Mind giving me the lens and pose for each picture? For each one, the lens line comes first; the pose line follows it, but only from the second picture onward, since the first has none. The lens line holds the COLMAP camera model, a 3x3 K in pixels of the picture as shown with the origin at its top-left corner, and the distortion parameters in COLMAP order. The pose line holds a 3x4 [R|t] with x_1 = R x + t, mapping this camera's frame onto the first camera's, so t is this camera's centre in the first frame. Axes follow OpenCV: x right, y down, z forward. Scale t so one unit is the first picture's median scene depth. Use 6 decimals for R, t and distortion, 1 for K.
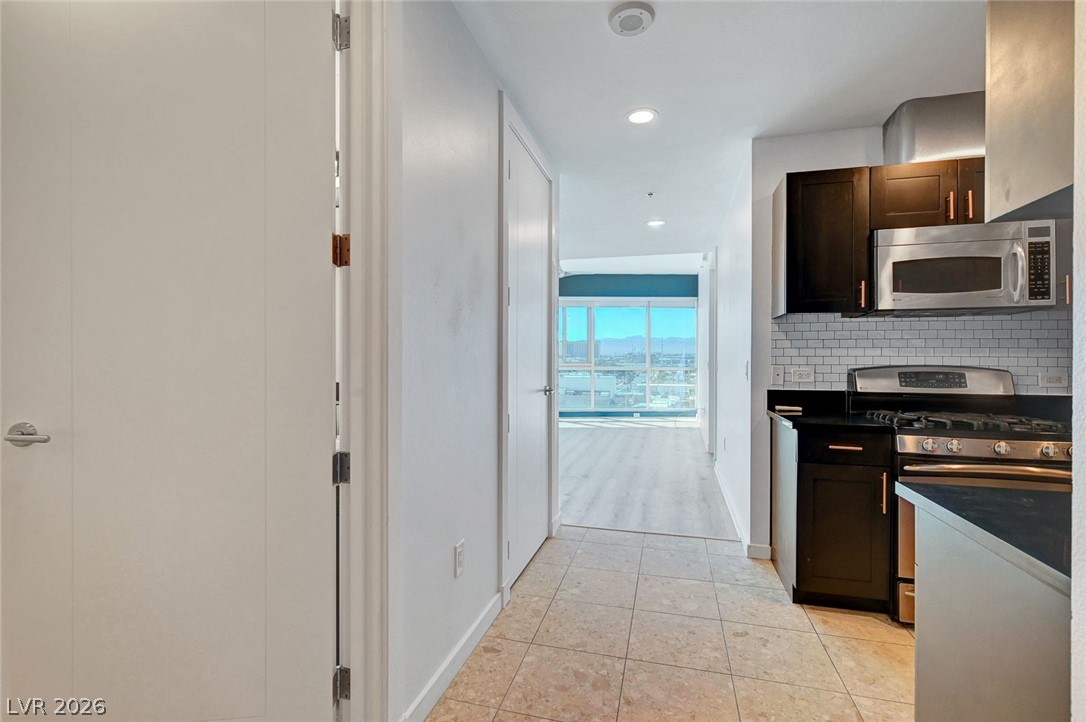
lens RADIAL K [[480.9, 0, 552.1], [0, 480.9, 359.9], [0, 0, 1]] dist [0.001253, 0.000218]
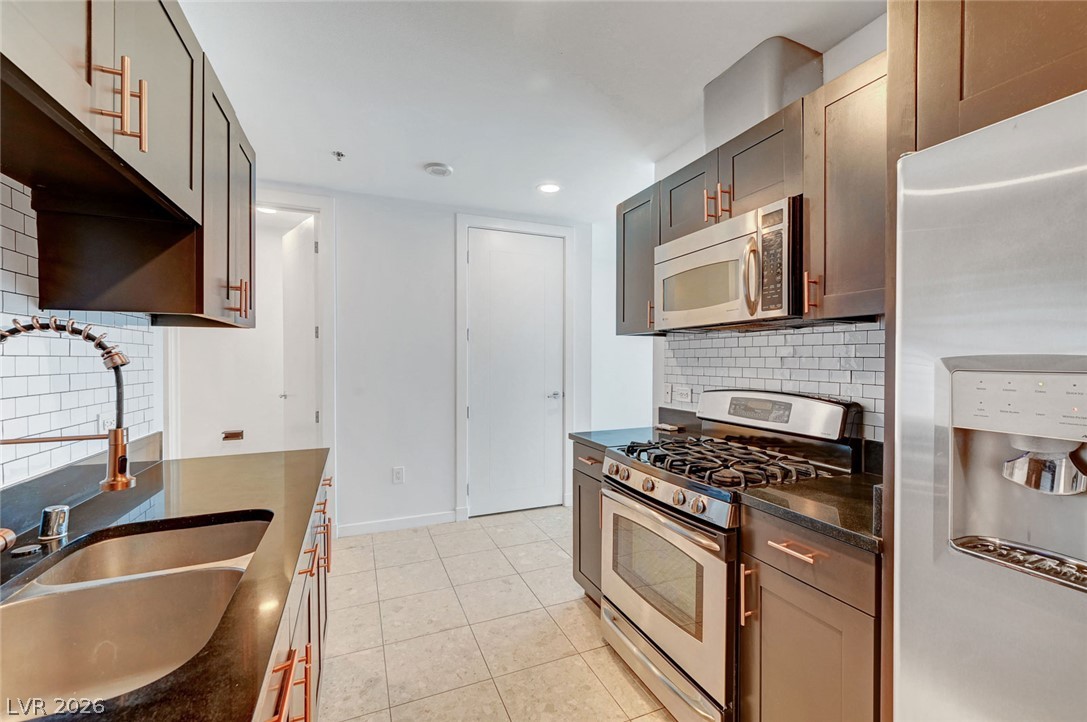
lens RADIAL K [[446.1, 0, 554.0], [0, 446.1, 361.2], [0, 0, 1]] dist [-0.000376, -0.000018]
pose [[0.618035, 0.001307, -0.786150, 1.084181], [0.001202, 0.999996, 0.002607, -0.038493], [0.786150, -0.002556, 0.618030, 0.248609]]
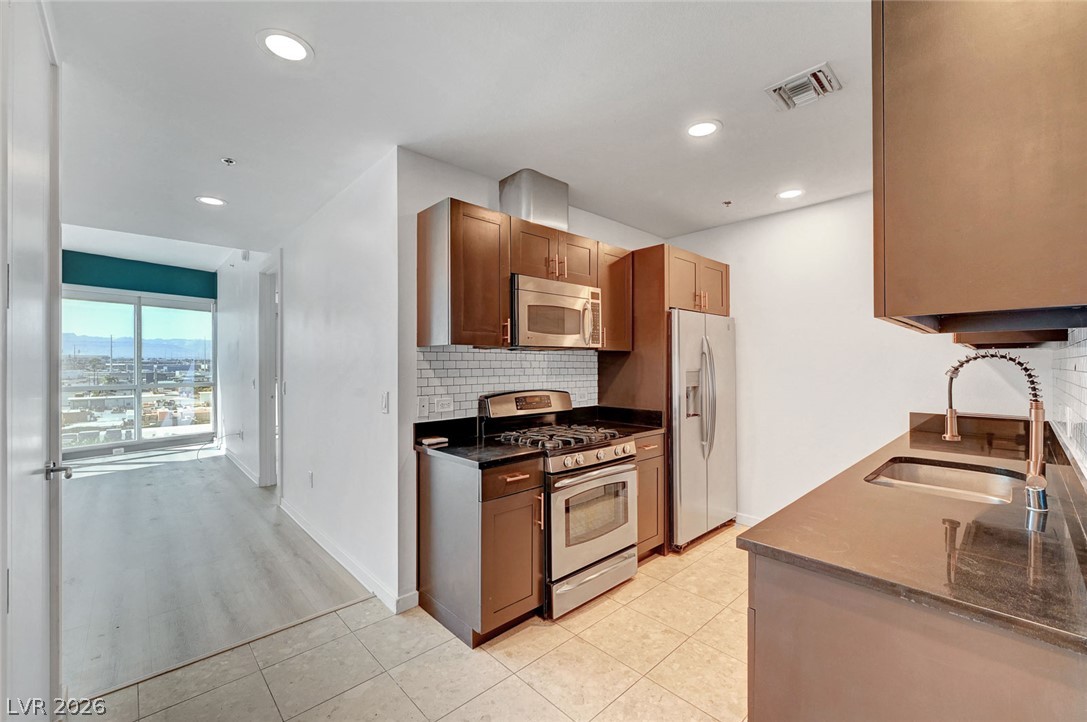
lens RADIAL K [[441.0, 0, 544.4], [0, 441.0, 362.5], [0, 0, 1]] dist [-0.001267, -0.000144]
pose [[0.537496, 0.000030, 0.843266, -0.137972], [0.003820, 0.999990, -0.002471, -0.053563], [-0.843258, 0.004550, 0.537490, 0.342487]]
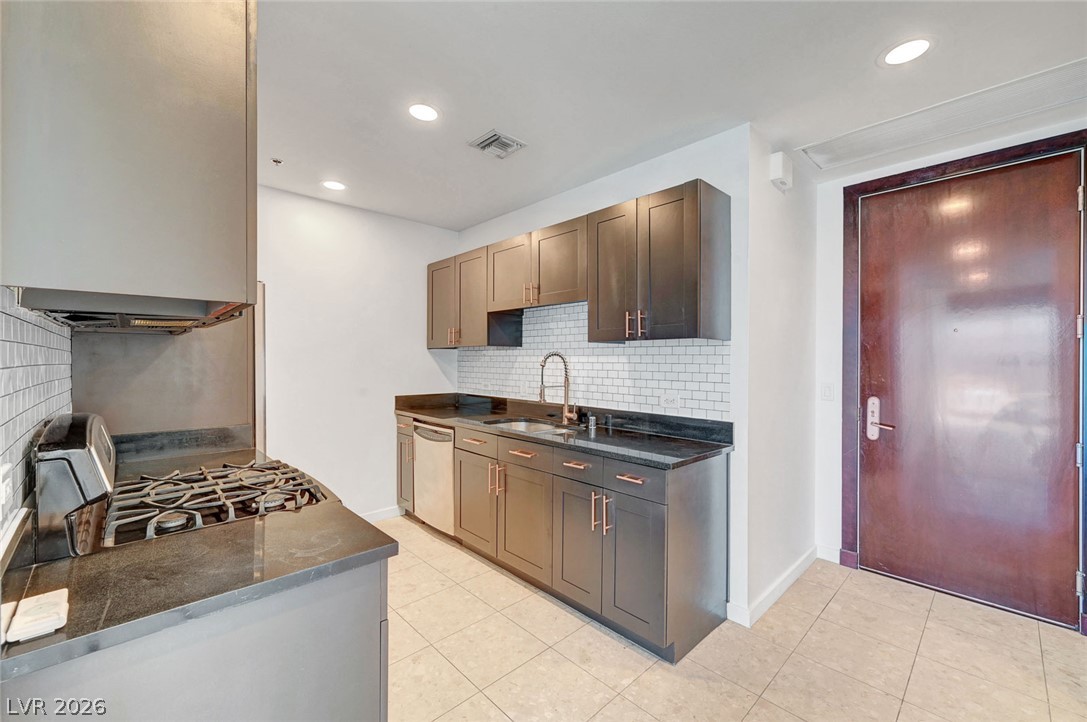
lens RADIAL K [[447.6, 0, 539.5], [0, 447.6, 358.0], [0, 0, 1]] dist [0.002091, 0.000315]
pose [[-0.841538, -0.003490, 0.540186, 0.097339], [-0.004448, 0.999990, -0.000468, -0.052491], [-0.540179, -0.002796, -0.841545, 1.079103]]
